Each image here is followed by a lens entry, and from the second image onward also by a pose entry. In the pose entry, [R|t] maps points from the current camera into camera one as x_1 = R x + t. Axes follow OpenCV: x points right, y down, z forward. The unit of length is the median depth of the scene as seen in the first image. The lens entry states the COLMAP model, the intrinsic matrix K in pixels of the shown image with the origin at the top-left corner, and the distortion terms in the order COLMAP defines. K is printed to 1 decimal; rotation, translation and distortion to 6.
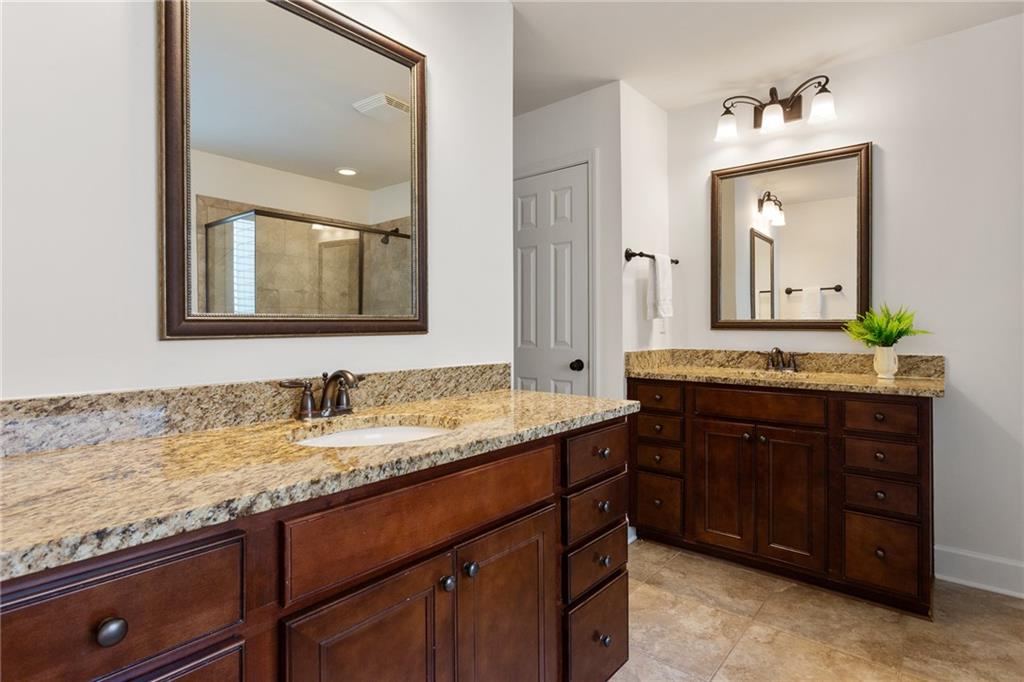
lens RADIAL K [[517.1, 0, 525.8], [0, 517.1, 318.7], [0, 0, 1]] dist [-0.006811, 0.004167]
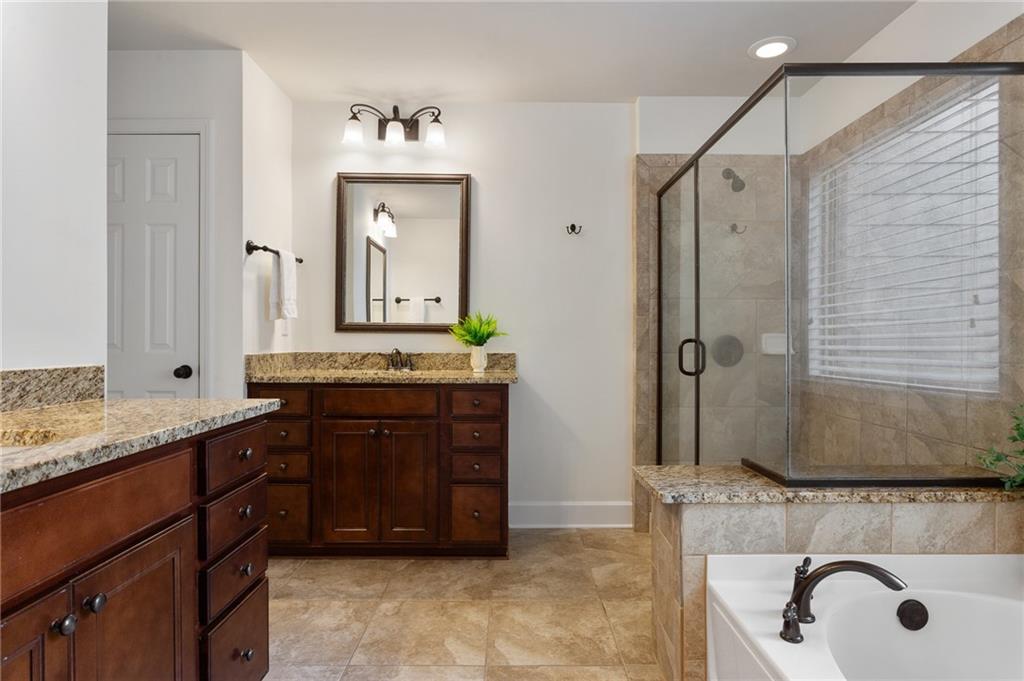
lens RADIAL K [[563.9, 0, 515.3], [0, 563.9, 343.8], [0, 0, 1]] dist [-0.003751, -0.000624]
pose [[0.756186, -0.001540, 0.654355, -0.108809], [-0.006723, 0.999926, 0.010123, 0.036484], [-0.654322, -0.012054, 0.756120, -0.059546]]
